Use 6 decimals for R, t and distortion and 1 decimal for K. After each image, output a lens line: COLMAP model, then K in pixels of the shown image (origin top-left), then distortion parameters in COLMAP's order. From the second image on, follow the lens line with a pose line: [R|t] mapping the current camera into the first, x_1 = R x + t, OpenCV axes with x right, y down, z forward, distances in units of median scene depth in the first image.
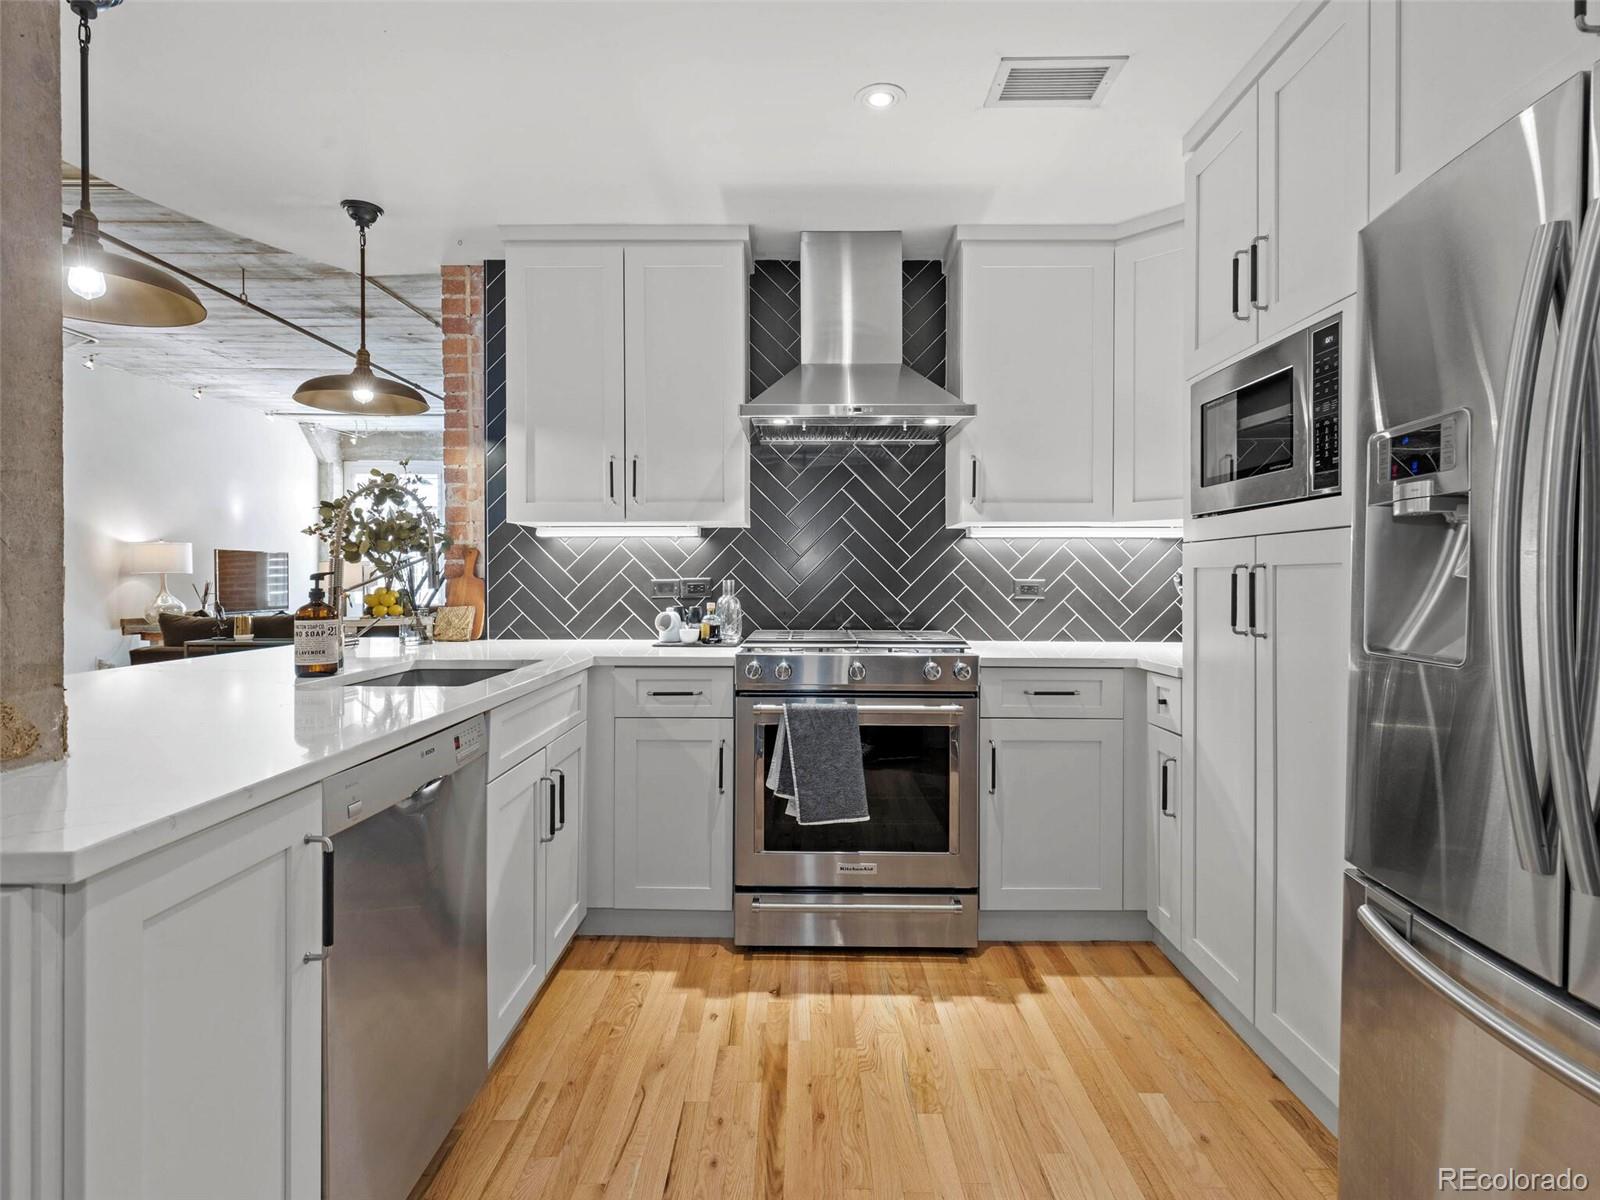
lens RADIAL K [[824.8, 0, 800.9], [0, 824.8, 581.0], [0, 0, 1]] dist [0.002923, -0.000056]
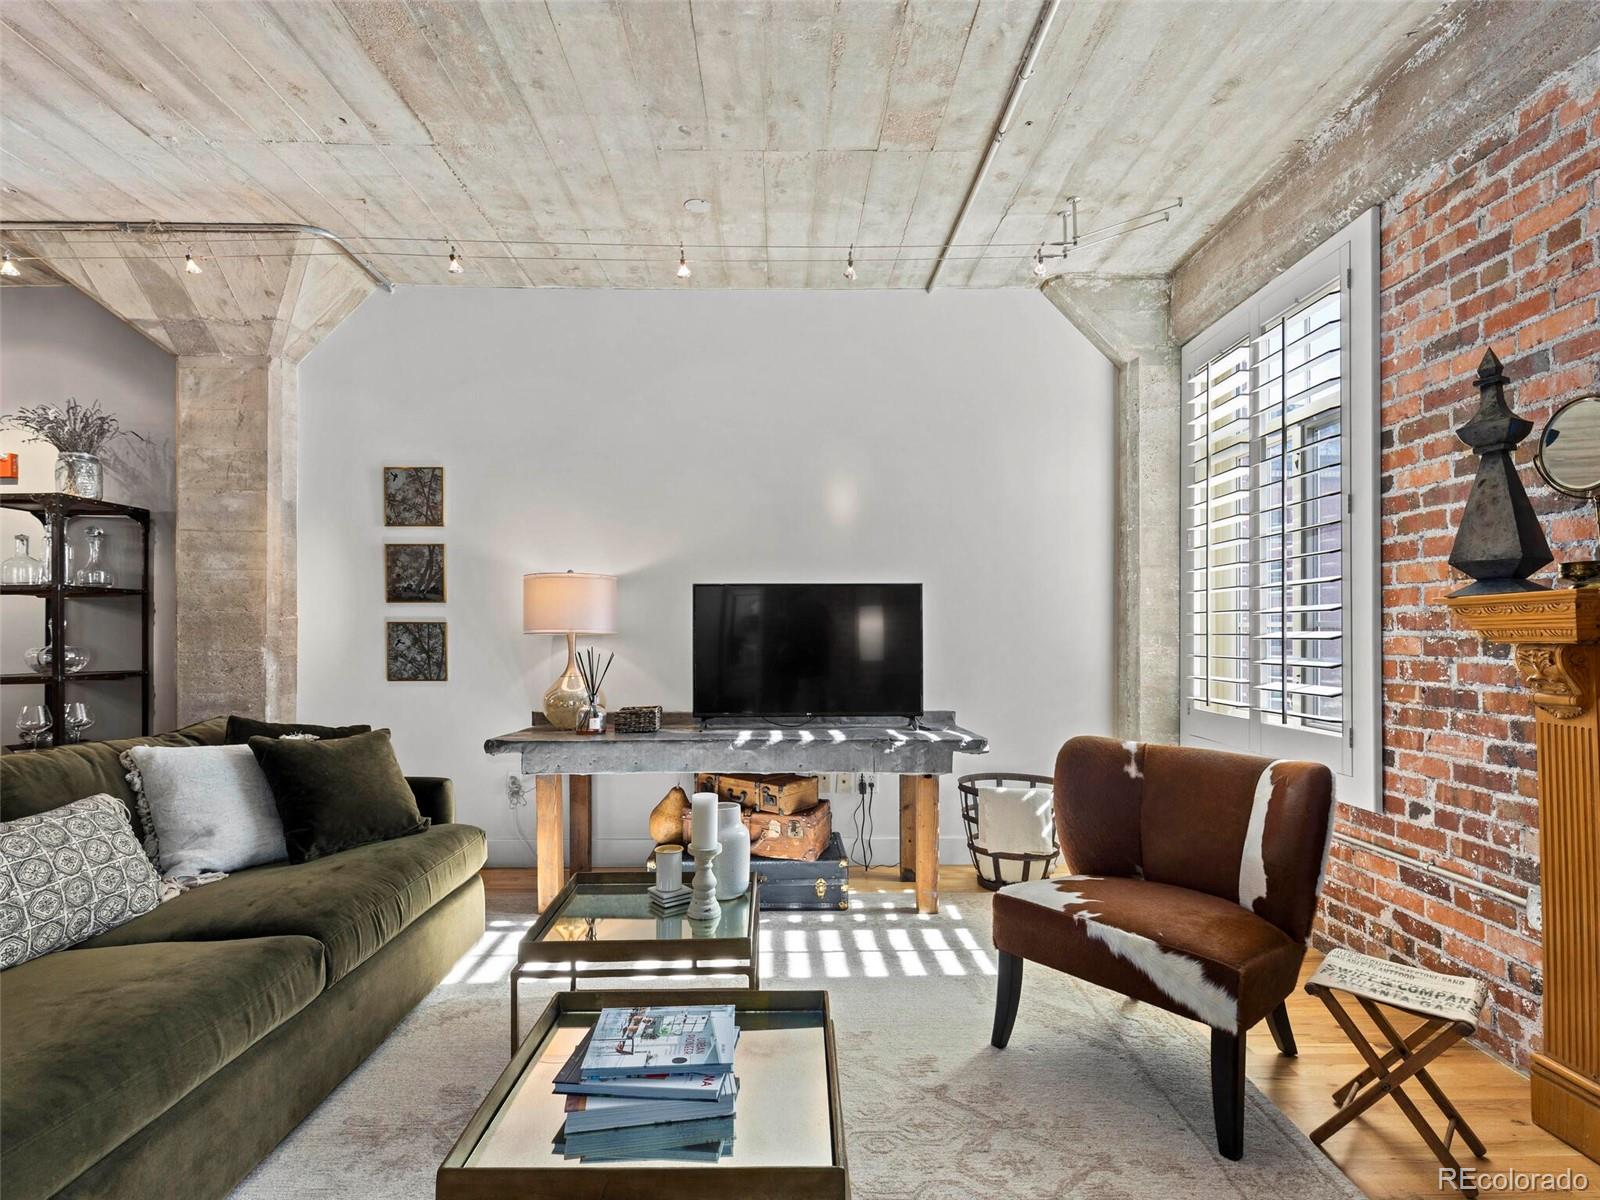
lens RADIAL K [[806.1, 0, 803.2], [0, 806.1, 626.2], [0, 0, 1]] dist [0.002359, 0.000165]
pose [[0.030742, -0.005137, -0.999514, -0.633530], [-0.001404, 0.999986, -0.005182, -0.029067], [0.999526, 0.001563, 0.030735, 2.985046]]
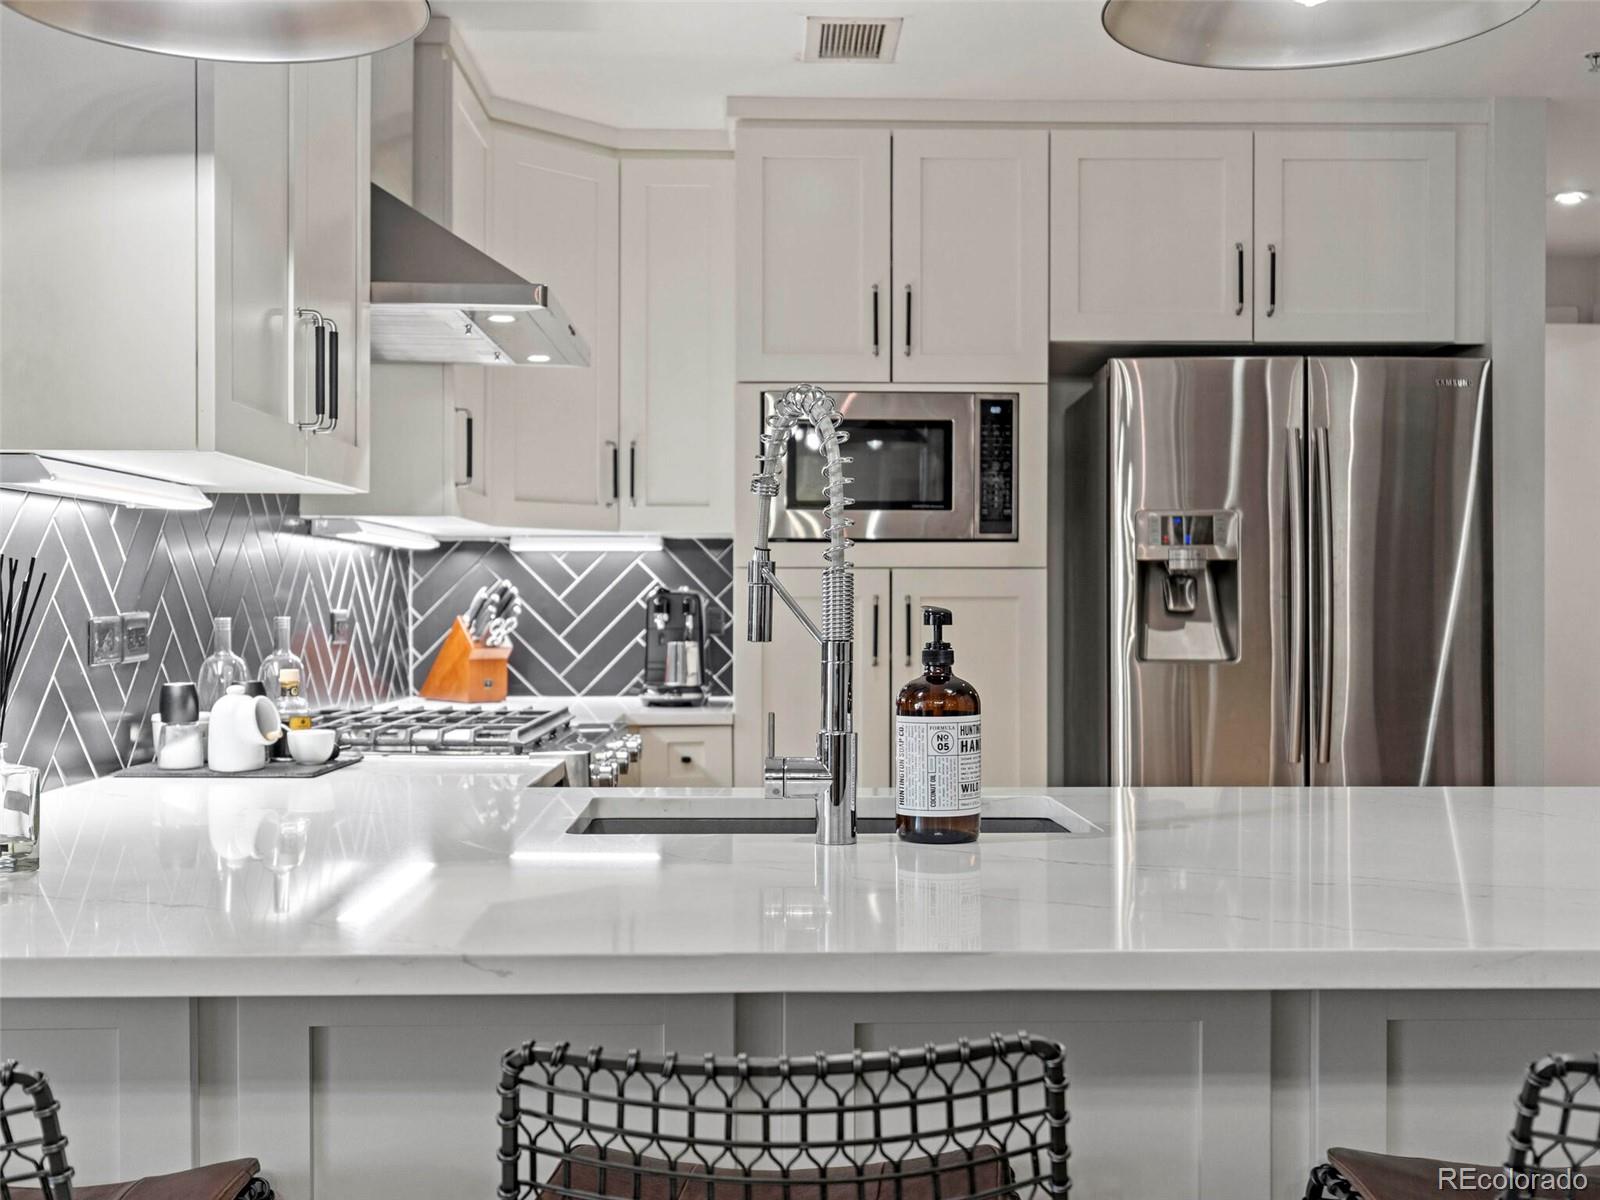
lens RADIAL K [[1740.5, 0, 800.0], [0, 1740.5, 600.0], [0, 0, 1]] dist [0.006097, -0.010104]
pose [[-0.030131, -0.000748, 0.999546, -1.117006], [0.000965, 0.999999, 0.000778, -0.011240], [-0.999545, 0.000988, -0.030130, 0.810362]]
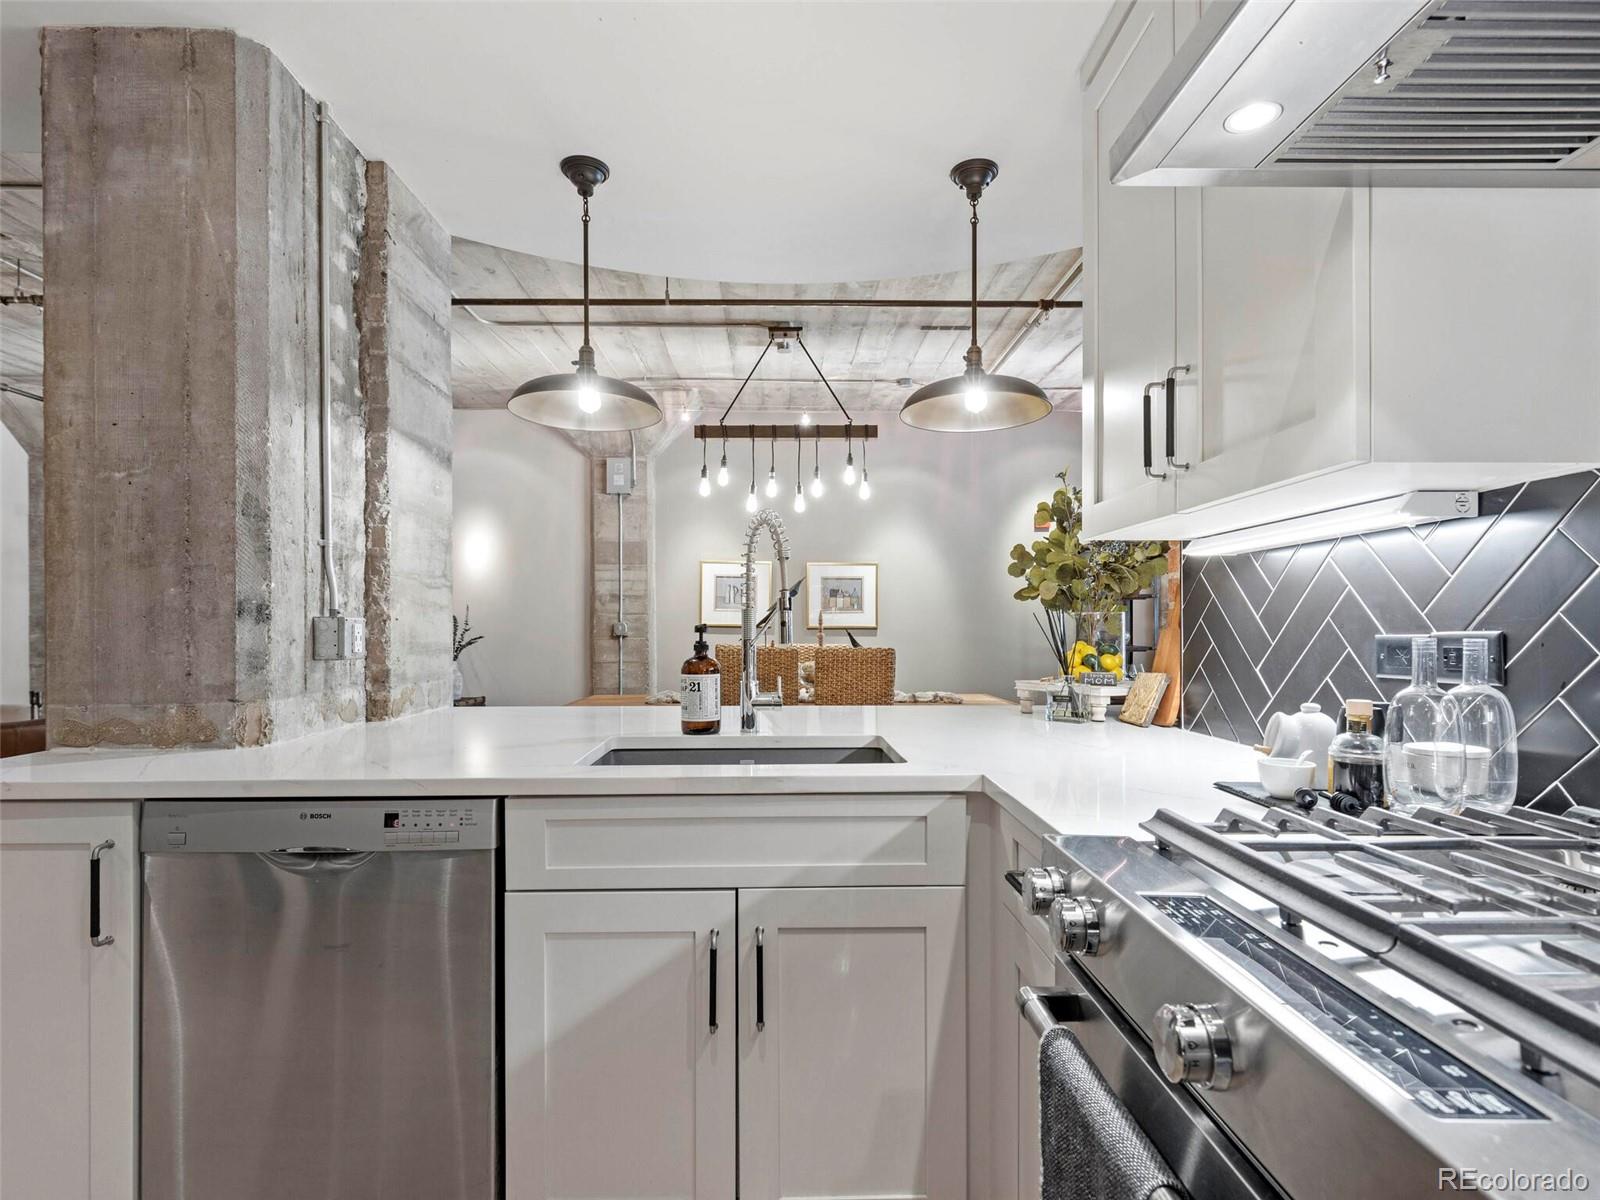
lens RADIAL K [[816.5, 0, 801.3], [0, 816.5, 633.5], [0, 0, 1]] dist [0.002045, -0.000541]
pose [[0.036617, 0.008020, -0.999297, 0.263953], [-0.002607, 0.999965, 0.007930, -0.005682], [0.999326, 0.002315, 0.036637, 0.794245]]
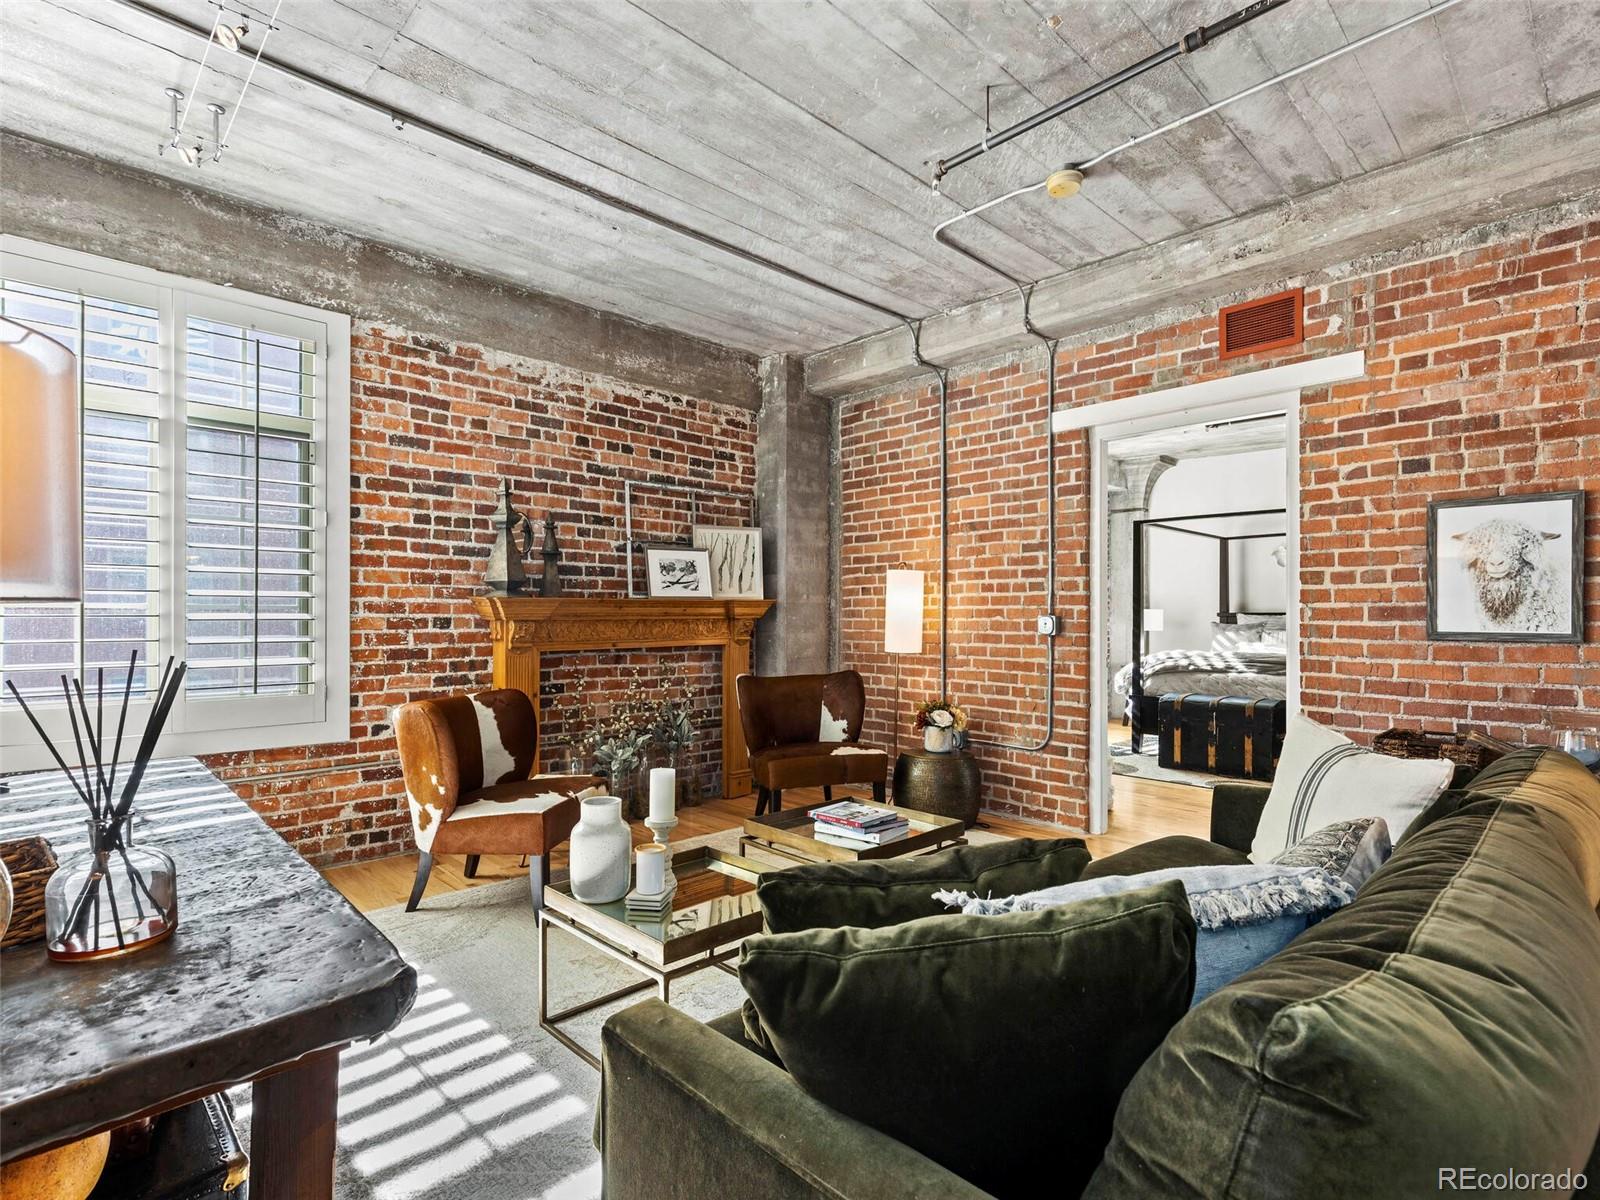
lens RADIAL K [[796.9, 0, 796.2], [0, 796.9, 617.6], [0, 0, 1]] dist [0.001511, -0.000989]
pose [[0.719876, 0.003708, 0.694093, -1.968642], [-0.000916, 0.999990, -0.004392, -0.017182], [-0.694102, 0.002526, 0.719872, 2.193401]]
